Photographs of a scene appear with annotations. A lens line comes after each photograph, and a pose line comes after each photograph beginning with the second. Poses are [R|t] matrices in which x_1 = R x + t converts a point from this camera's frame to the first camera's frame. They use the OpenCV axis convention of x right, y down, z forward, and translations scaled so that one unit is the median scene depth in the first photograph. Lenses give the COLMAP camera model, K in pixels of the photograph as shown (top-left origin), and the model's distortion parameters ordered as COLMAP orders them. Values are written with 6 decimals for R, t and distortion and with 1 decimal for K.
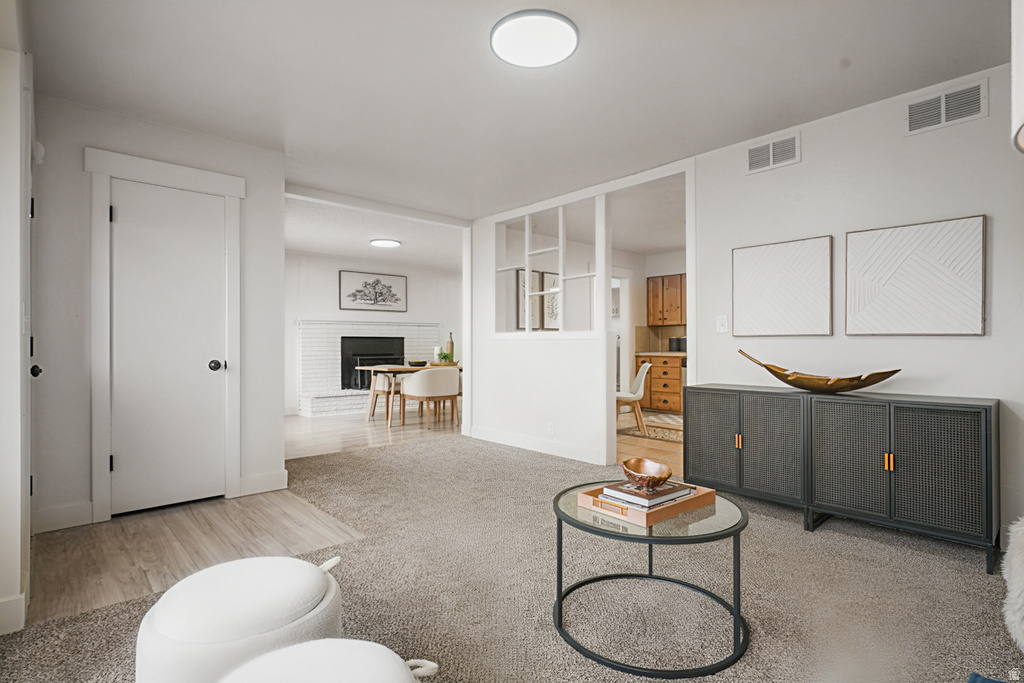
lens RADIAL K [[505.1, 0, 504.5], [0, 505.1, 333.7], [0, 0, 1]] dist [-0.020634, 0.000279]
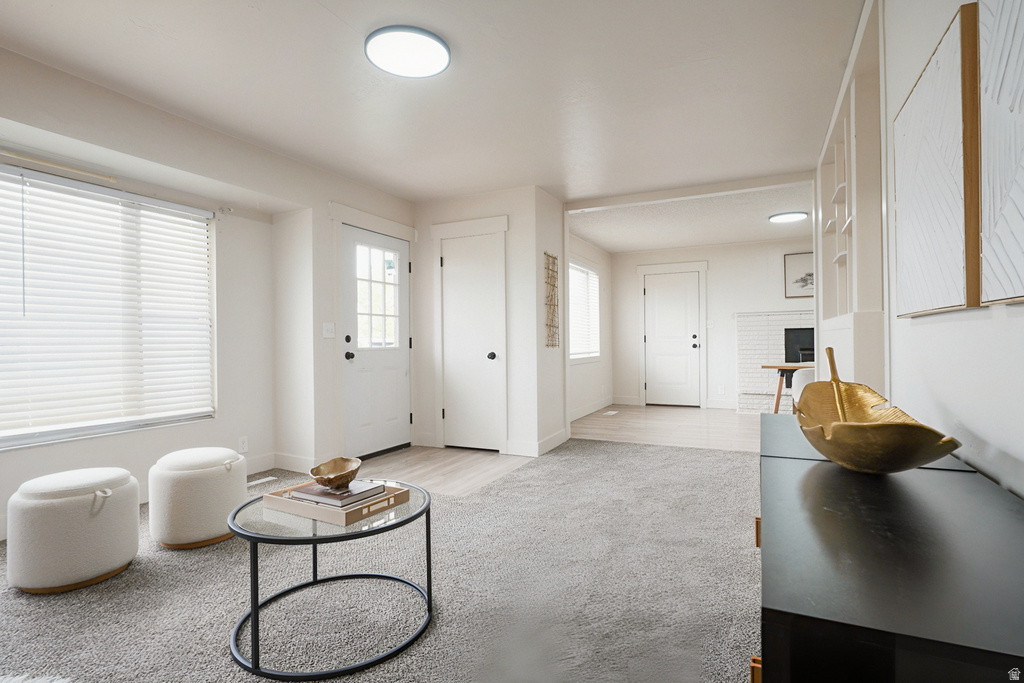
lens RADIAL K [[505.1, 0, 519.2], [0, 505.1, 339.5], [0, 0, 1]] dist [-0.020634, 0.000279]
pose [[0.391912, -0.001015, -0.920002, 0.313111], [0.029265, 0.999507, 0.011364, 0.001165], [0.919537, -0.031377, 0.391749, 0.218343]]
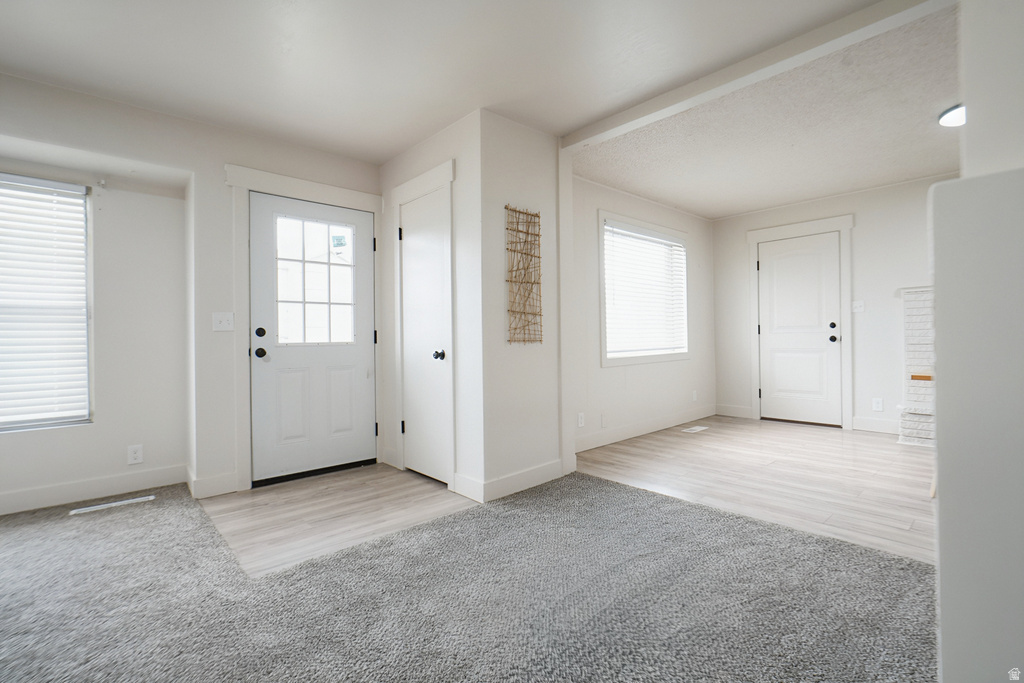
lens RADIAL K [[467.3, 0, 532.7], [0, 467.3, 331.4], [0, 0, 1]] dist [-0.013454, 0.000216]
pose [[0.033238, -0.001053, -0.999447, 0.161350], [0.036959, 0.999317, 0.000177, 0.009126], [0.998764, -0.036944, 0.033255, 0.483814]]
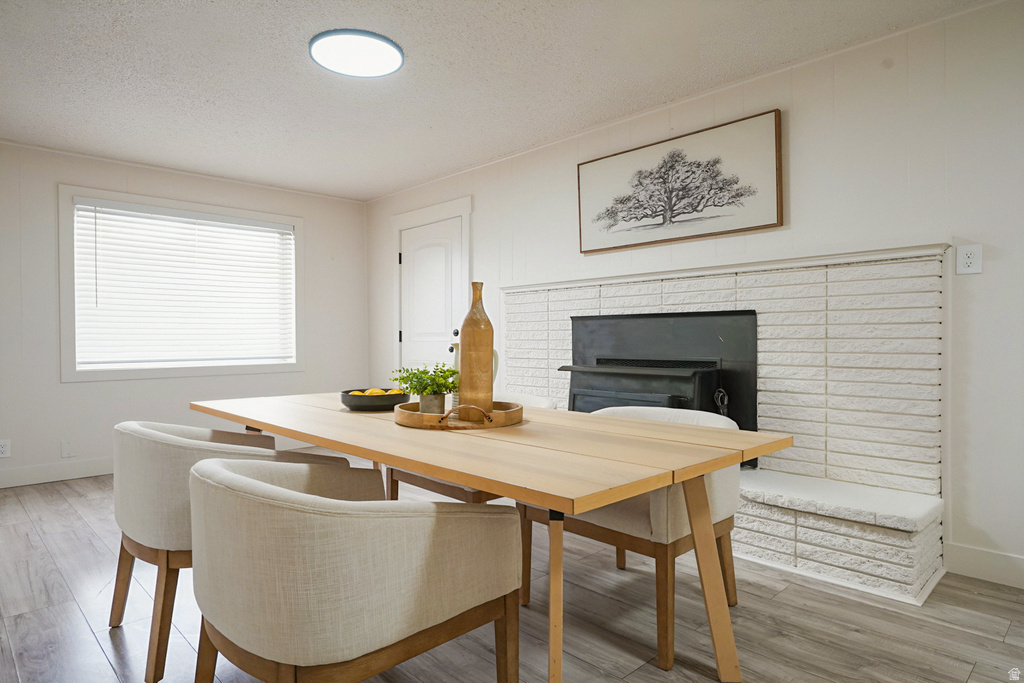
lens RADIAL K [[541.6, 0, 507.0], [0, 541.6, 342.8], [0, 0, 1]] dist [-0.004253, -0.000093]
pose [[0.055708, 0.002705, -0.998443, 0.135449], [0.024456, 0.999693, 0.004073, 0.024313], [0.998148, -0.024645, 0.055624, 0.922911]]
